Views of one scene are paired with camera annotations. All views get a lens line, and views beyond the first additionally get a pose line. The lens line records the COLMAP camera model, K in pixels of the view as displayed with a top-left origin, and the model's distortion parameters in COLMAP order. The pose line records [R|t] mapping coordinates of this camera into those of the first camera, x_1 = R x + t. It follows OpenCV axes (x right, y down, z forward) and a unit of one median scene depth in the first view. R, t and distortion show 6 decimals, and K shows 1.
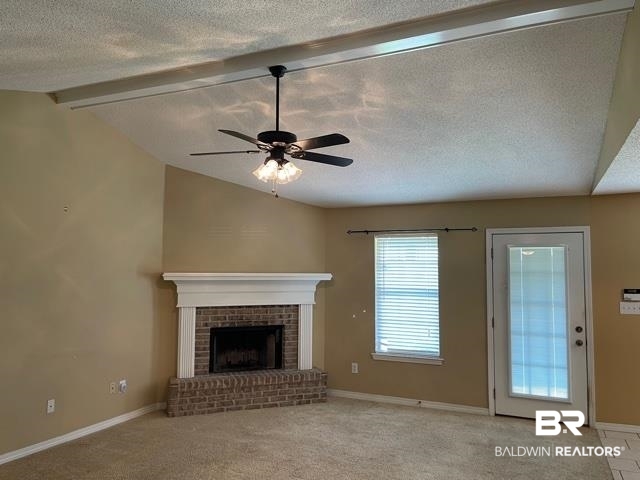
lens RADIAL K [[483.7, 0, 318.7], [0, 483.7, 241.5], [0, 0, 1]] dist [0.047580, -0.009523]
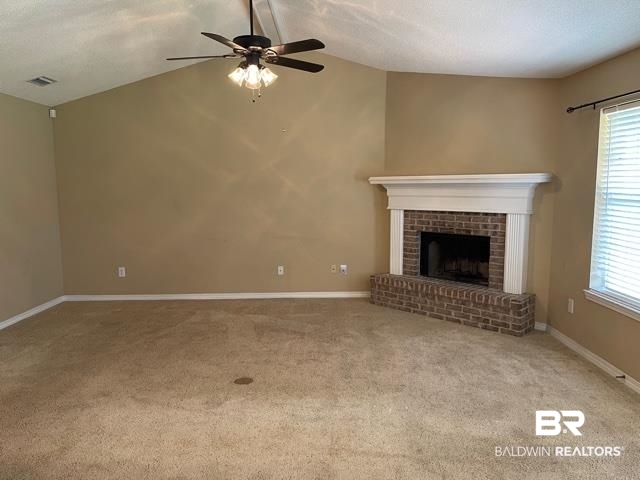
lens RADIAL K [[483.7, 0, 322.4], [0, 483.7, 237.6], [0, 0, 1]] dist [0.047580, -0.009523]
pose [[0.401887, 0.093271, -0.910926, 0.616692], [0.073934, 0.988246, 0.133806, 0.042559], [0.912699, -0.121123, 0.390268, 0.433369]]
